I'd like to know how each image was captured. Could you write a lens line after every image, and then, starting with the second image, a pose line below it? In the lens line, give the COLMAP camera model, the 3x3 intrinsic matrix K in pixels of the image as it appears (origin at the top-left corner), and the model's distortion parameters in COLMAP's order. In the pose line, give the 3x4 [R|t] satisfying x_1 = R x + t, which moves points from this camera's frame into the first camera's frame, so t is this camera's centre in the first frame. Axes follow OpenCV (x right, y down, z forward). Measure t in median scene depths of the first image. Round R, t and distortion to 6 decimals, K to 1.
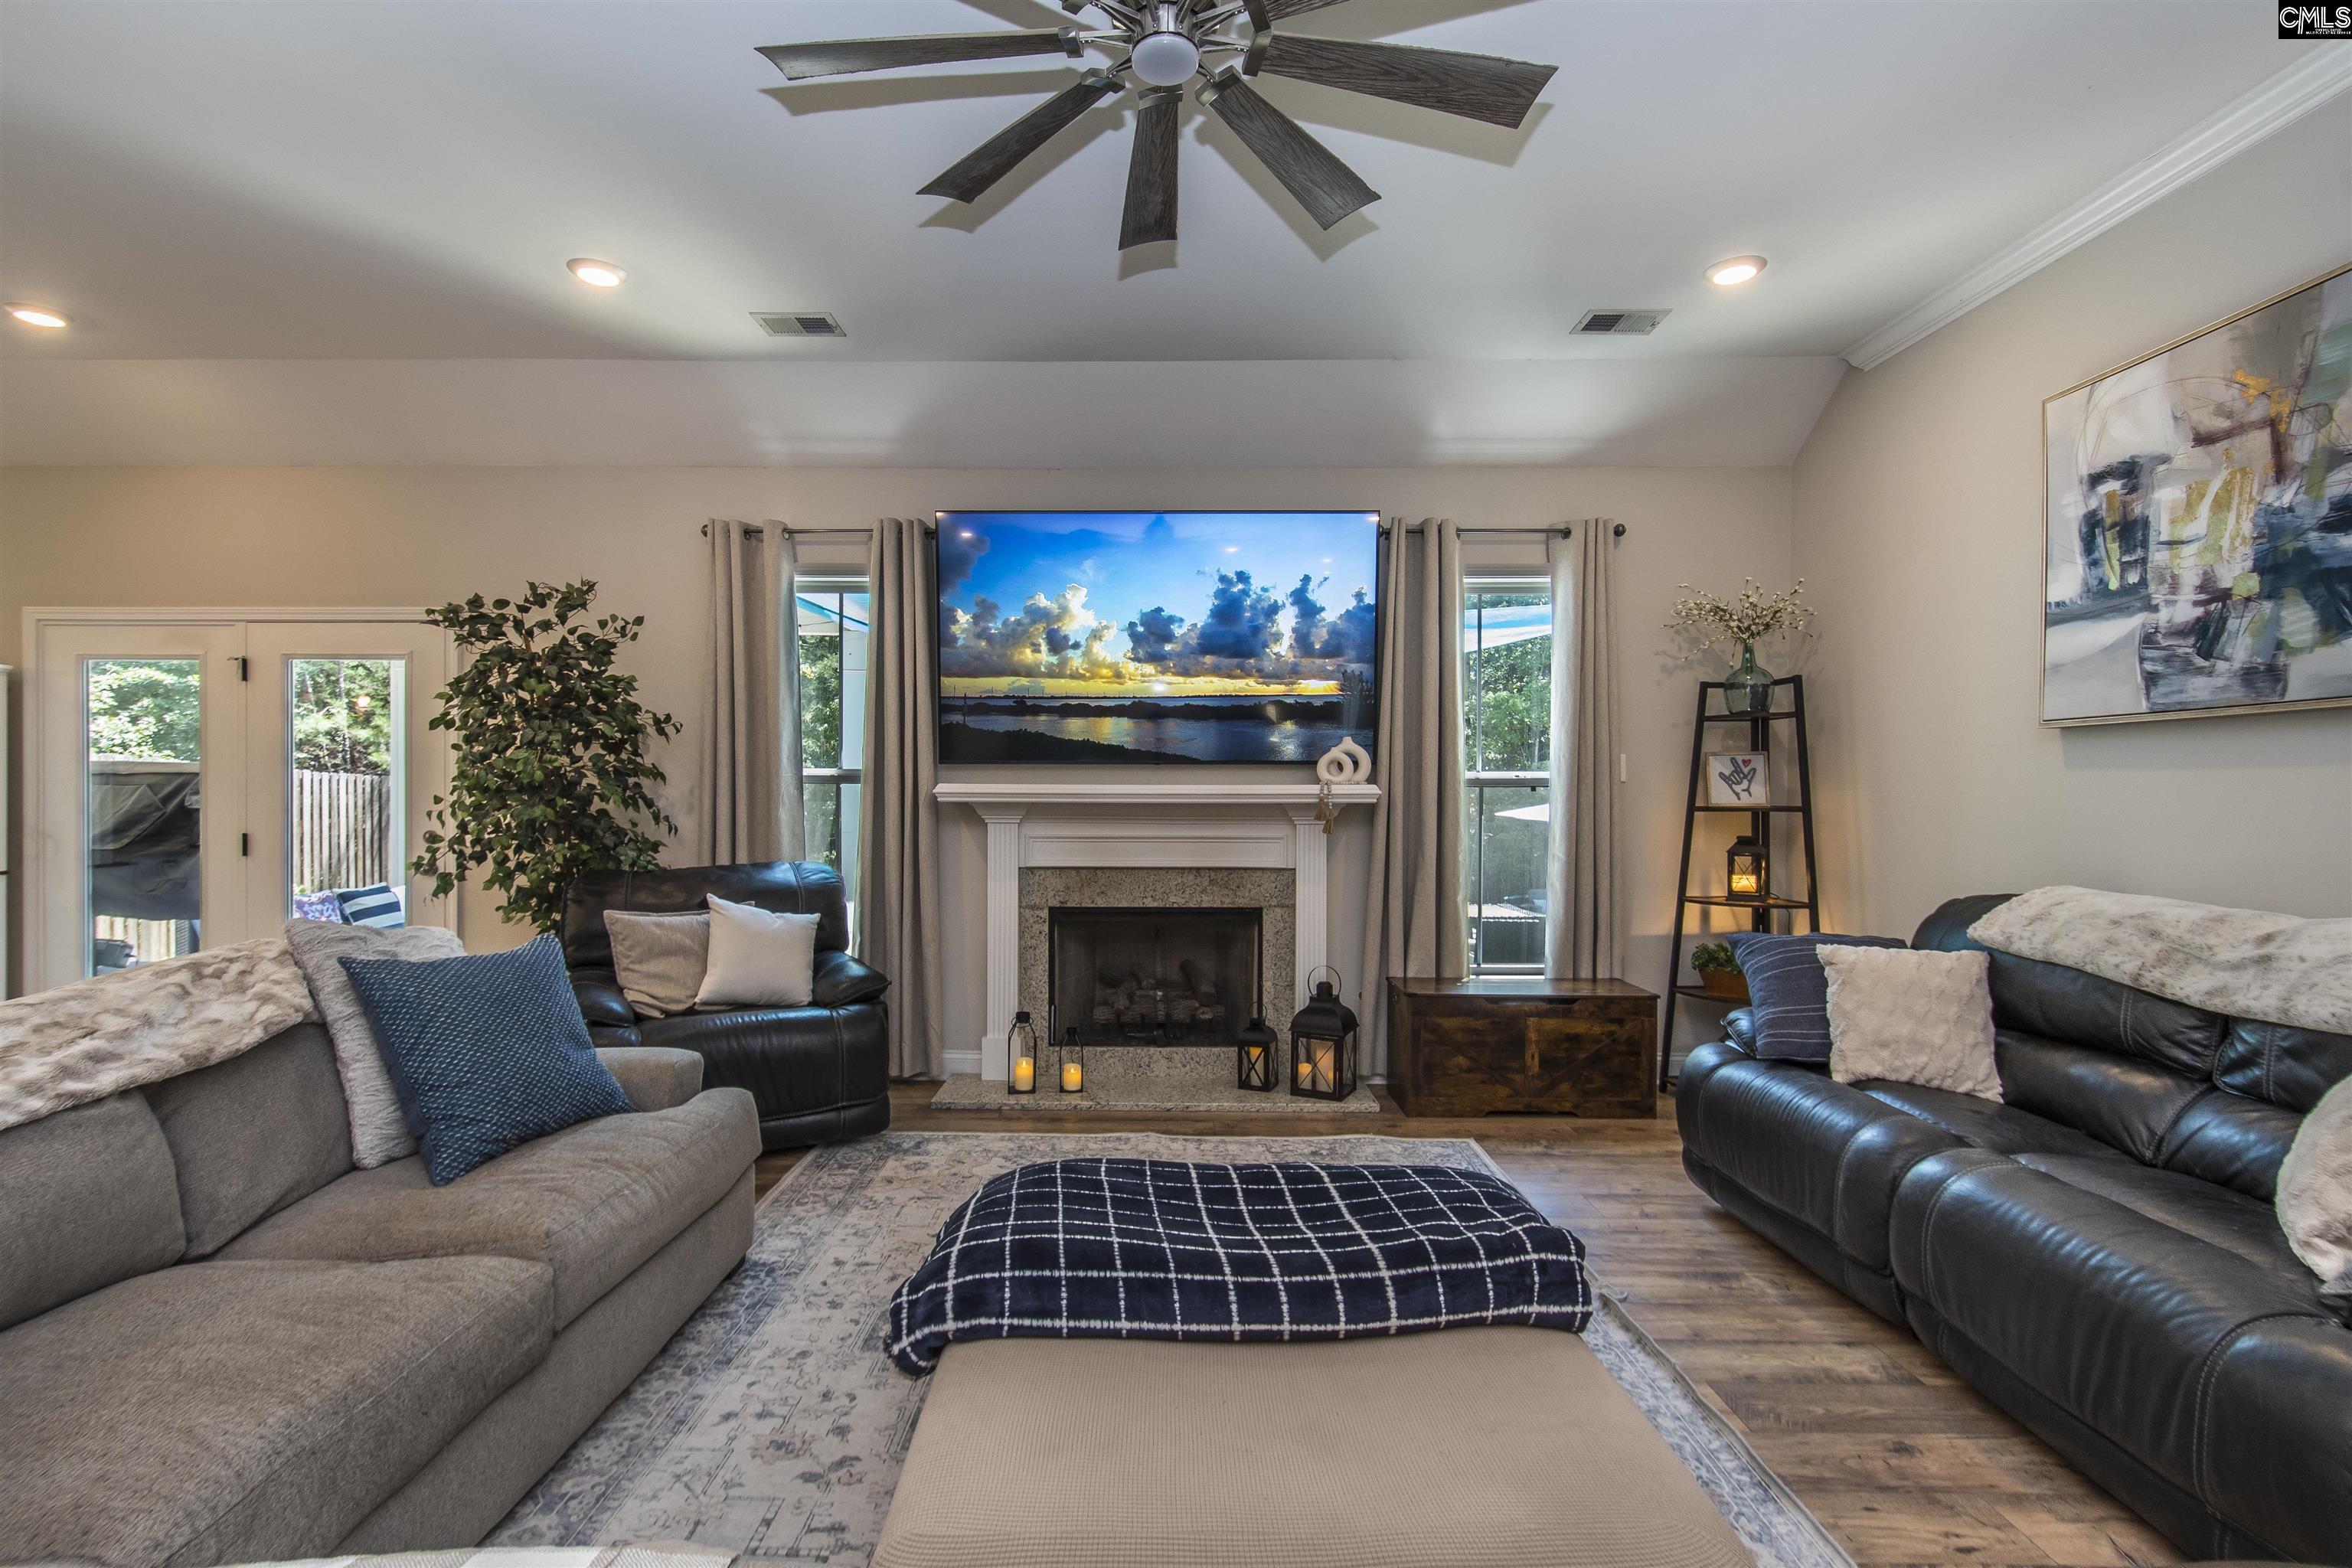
lens RADIAL K [[1094.9, 0, 1150.5], [0, 1094.9, 802.7], [0, 0, 1]] dist [0.005214, -0.004436]
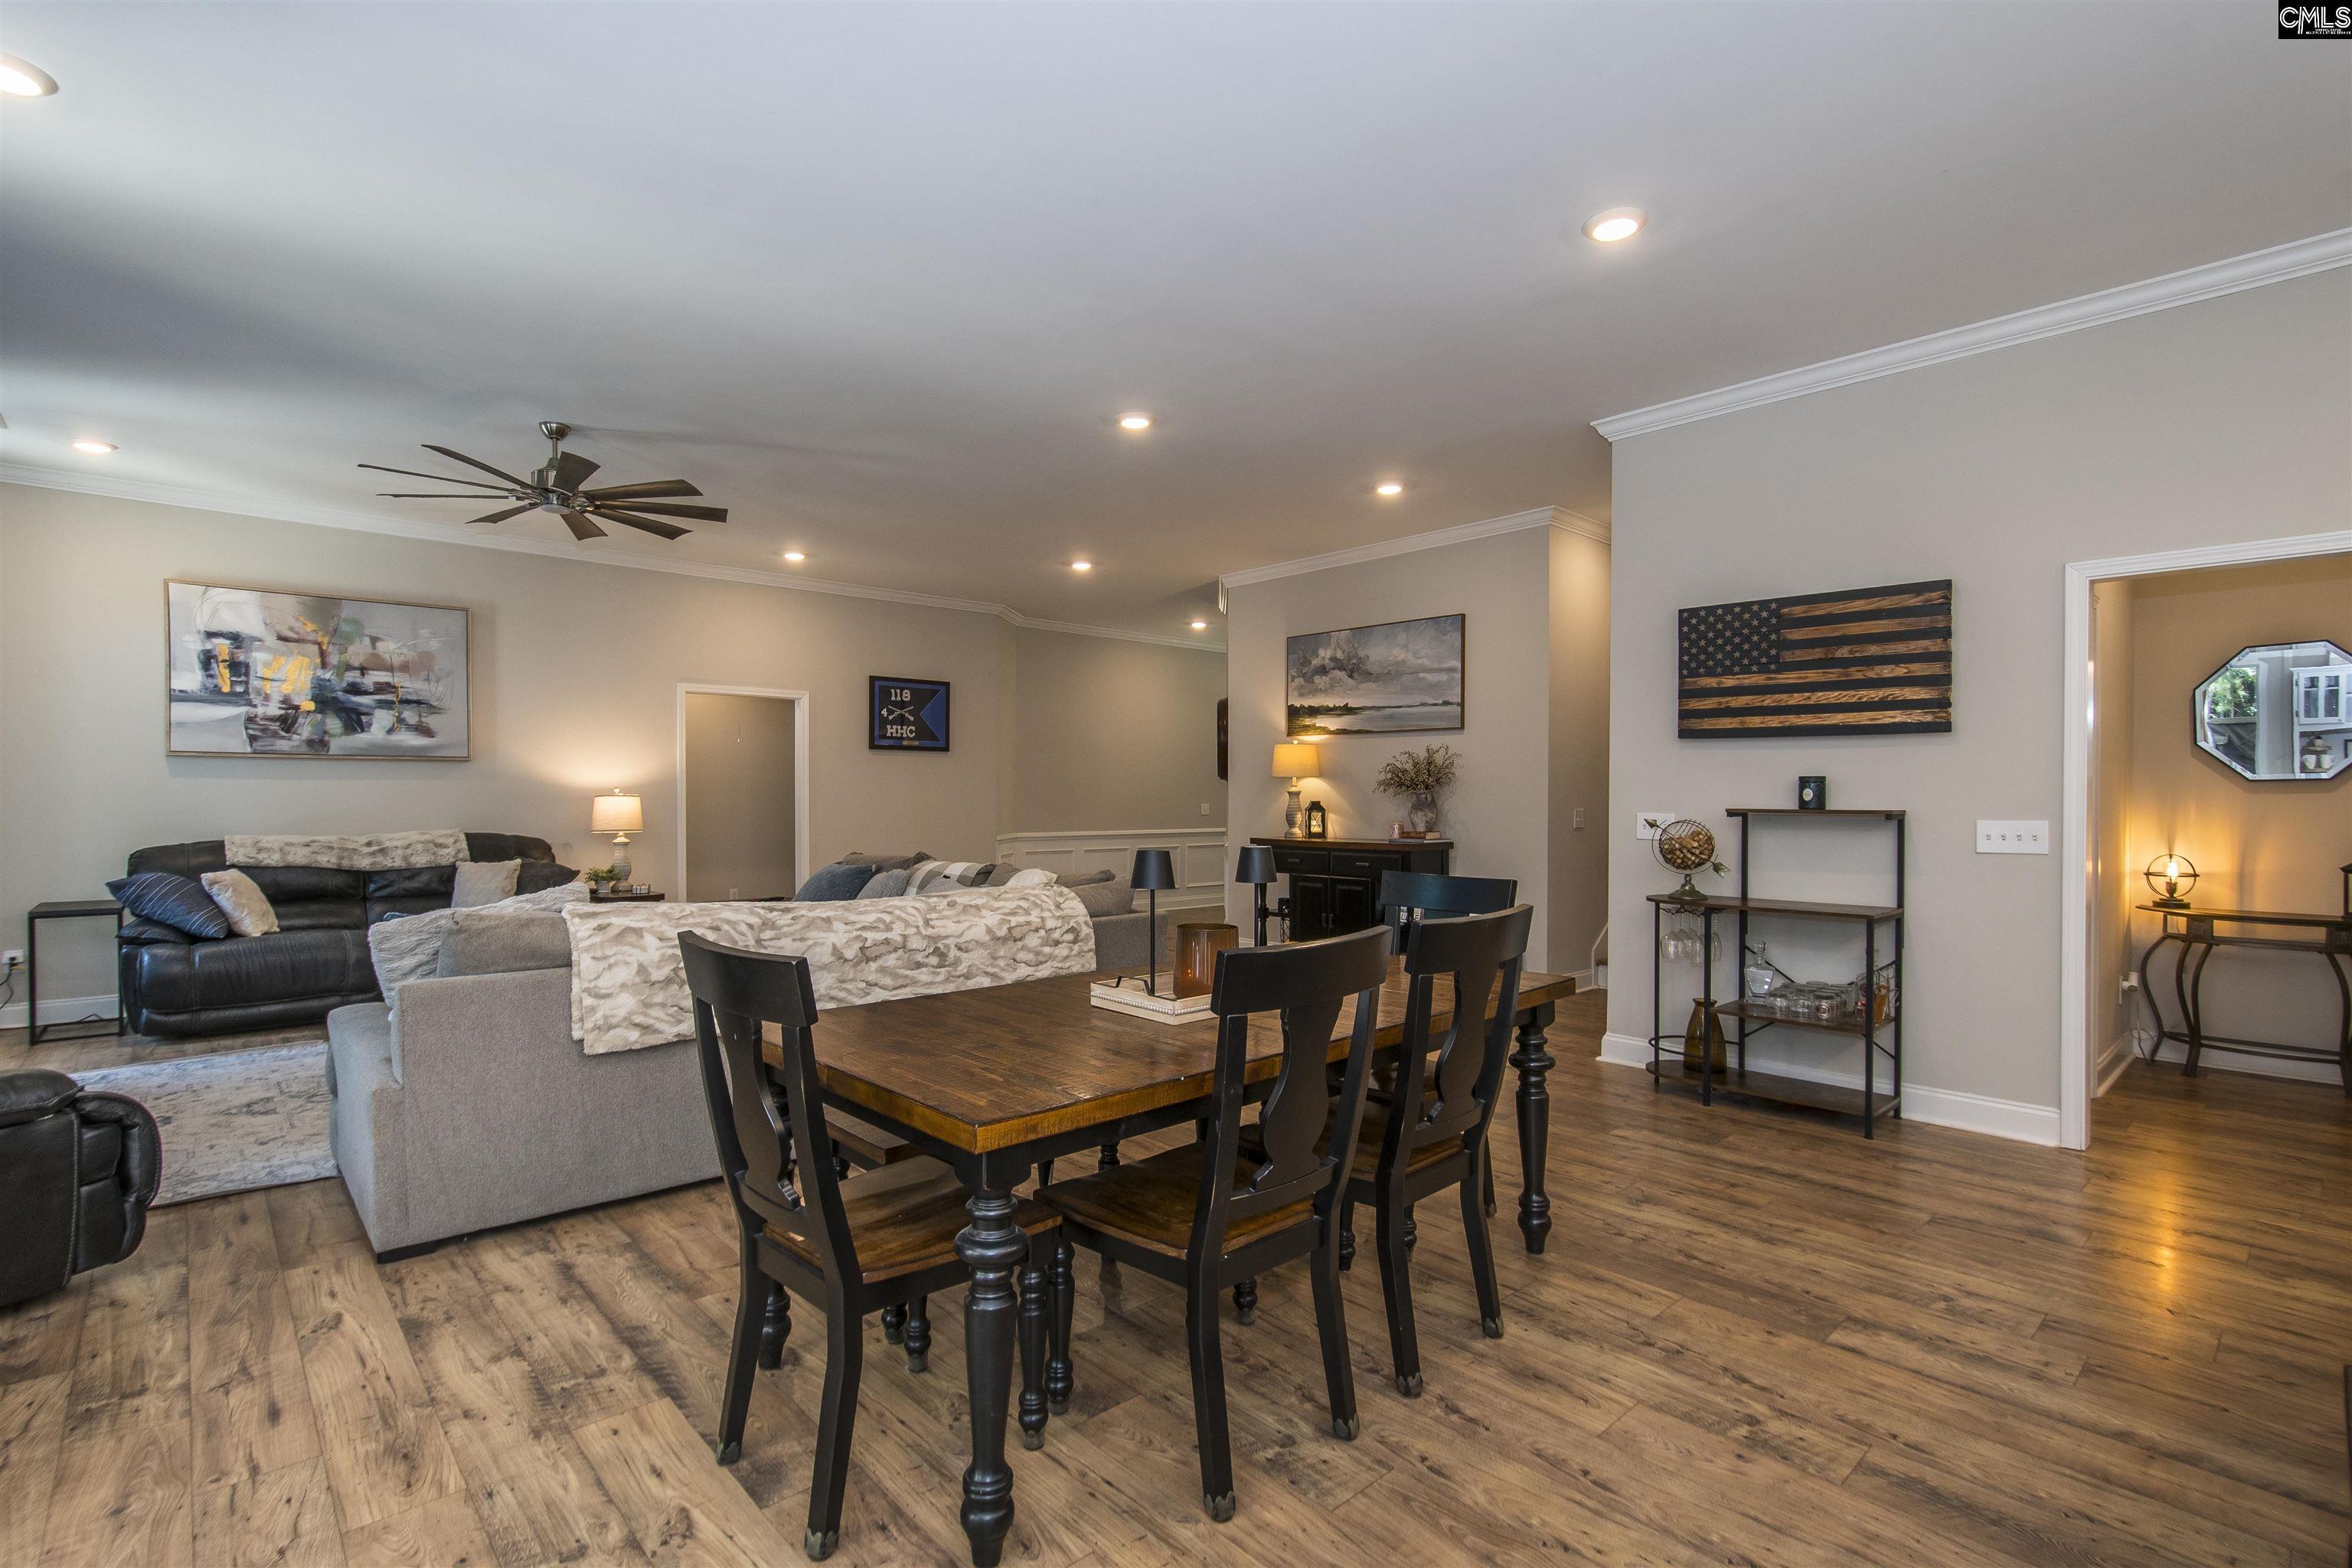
lens RADIAL K [[1094.9, 0, 1151.3], [0, 1094.9, 800.9], [0, 0, 1]] dist [0.005214, -0.004436]
pose [[-0.676516, -0.010054, 0.736360, -1.327638], [0.000643, 0.999898, 0.014244, -0.011795], [-0.736428, 0.010110, -0.676440, 0.804336]]
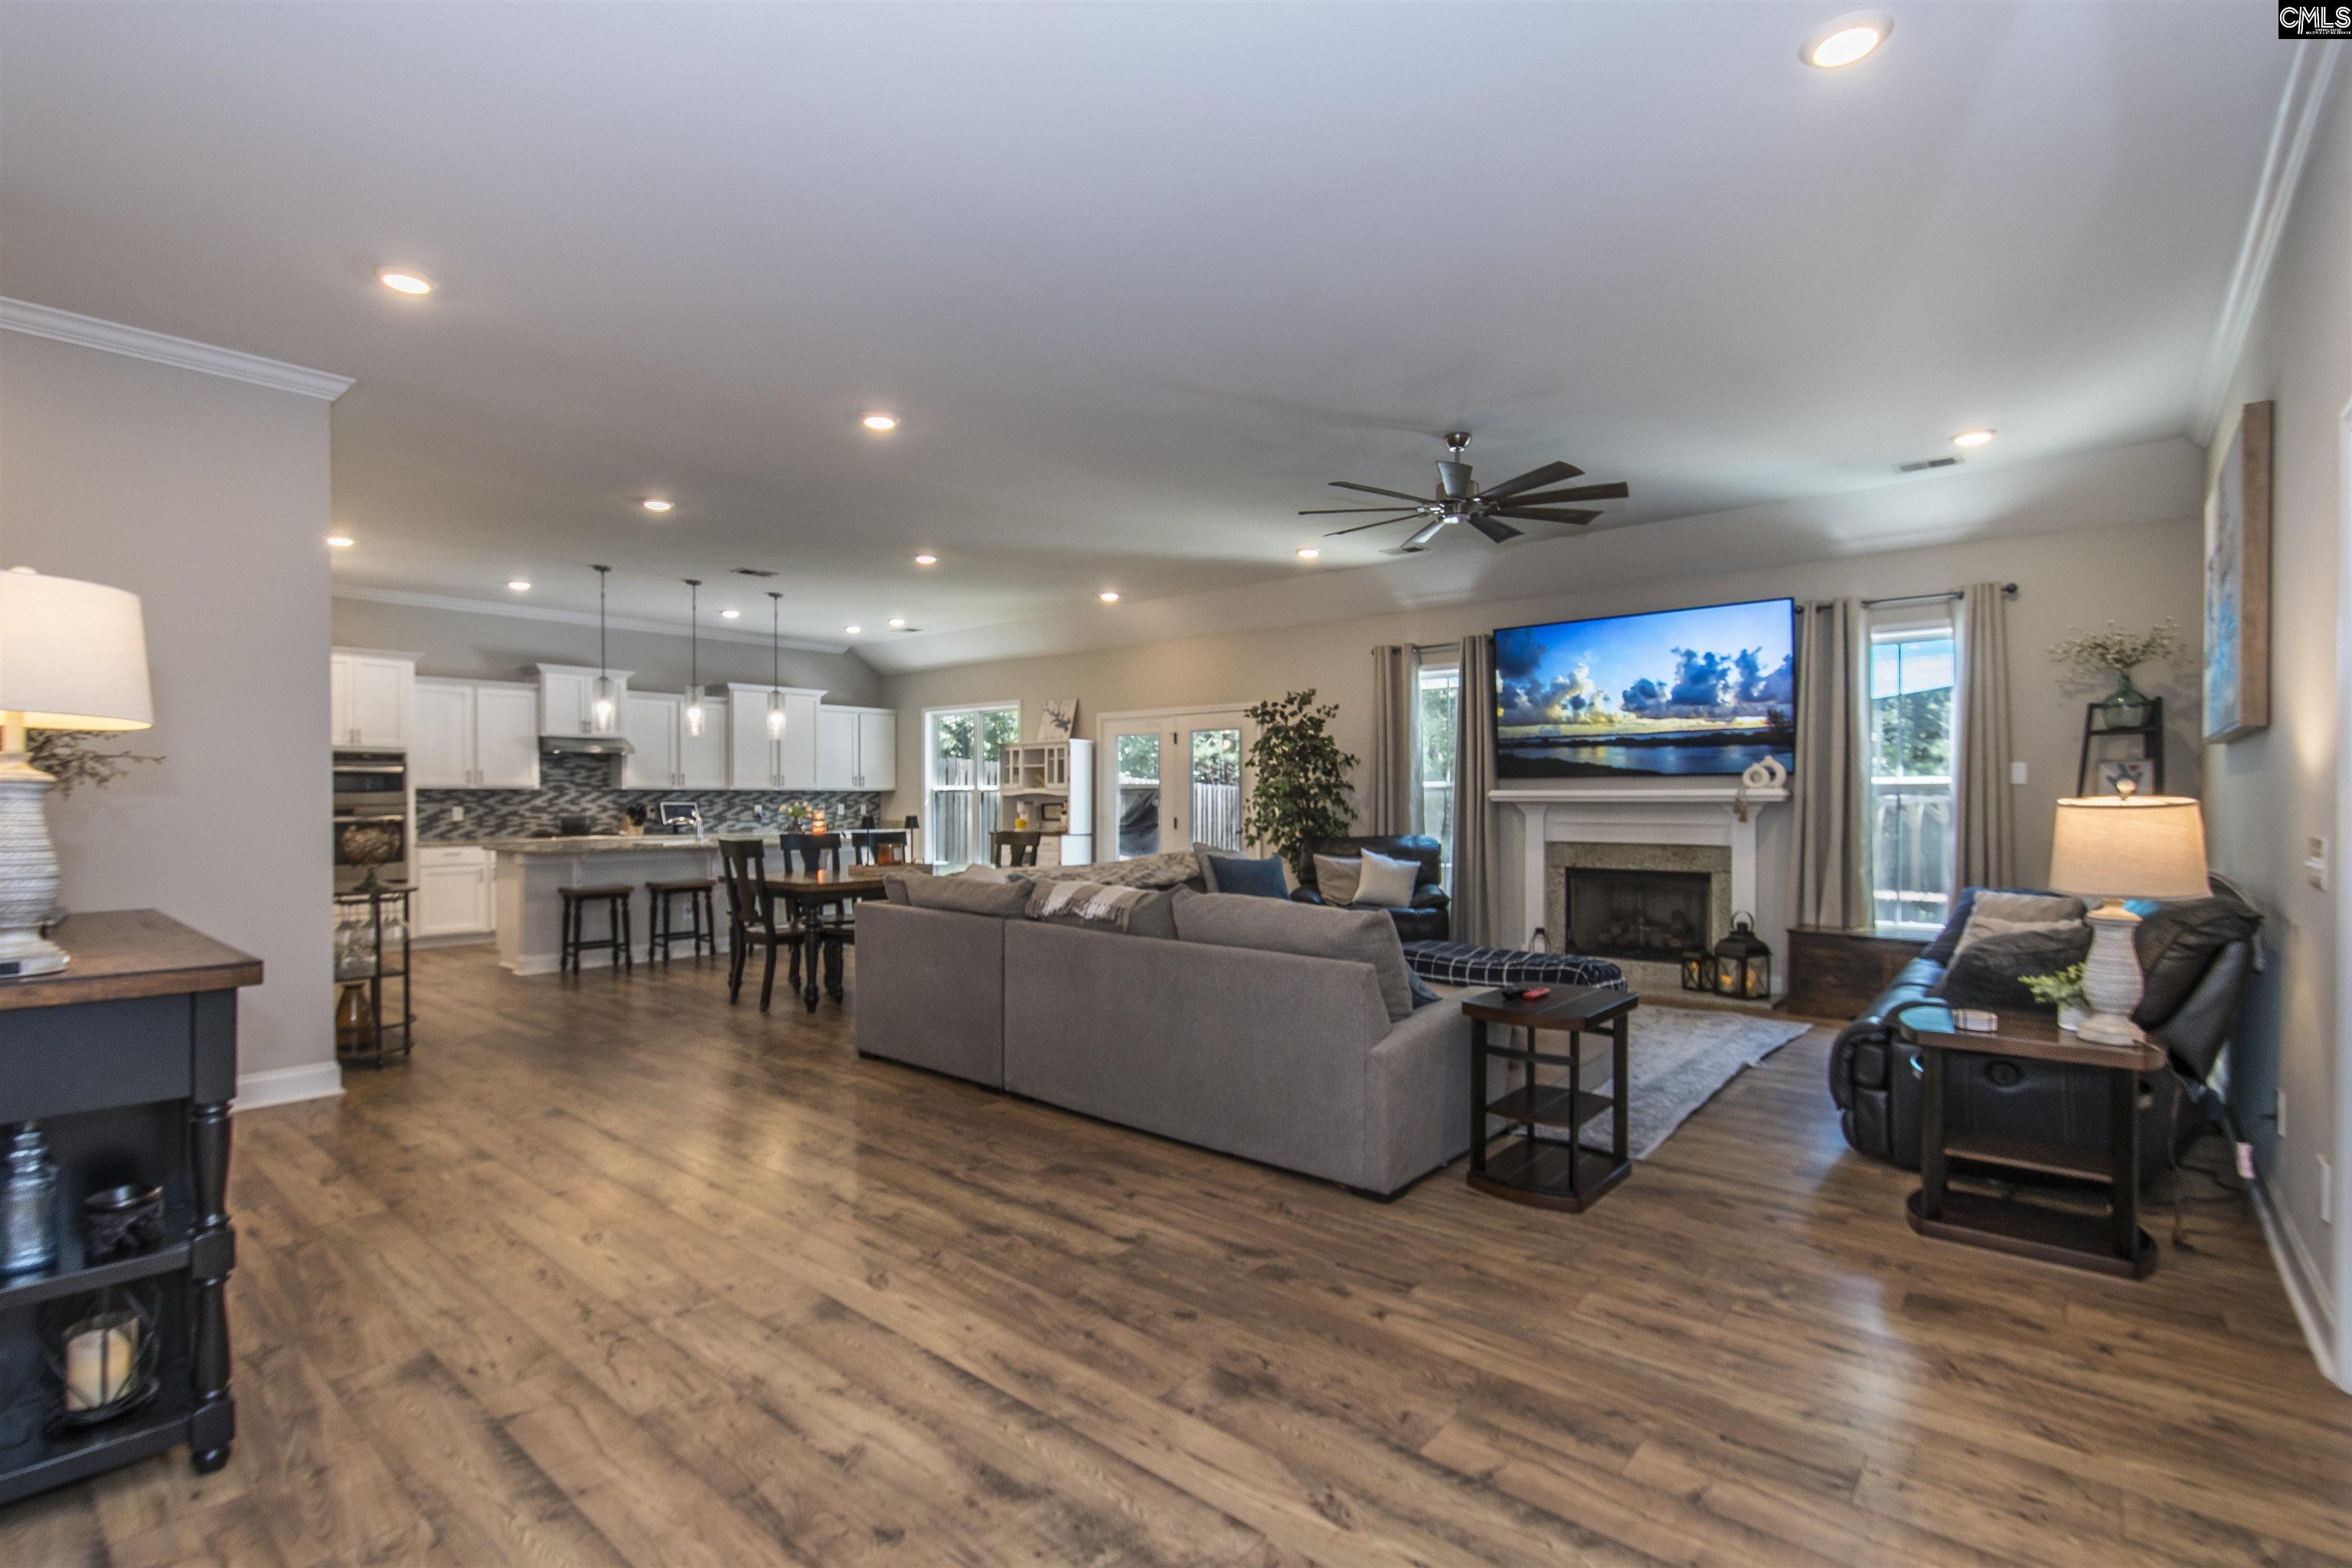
lens RADIAL K [[1094.9, 0, 1146.4], [0, 1094.9, 804.2], [0, 0, 1]] dist [0.005214, -0.004436]
pose [[0.760894, -0.000696, -0.648876, 0.541776], [-0.001685, 0.999994, -0.003048, 0.010709], [0.648874, 0.003413, 0.760888, -0.696404]]
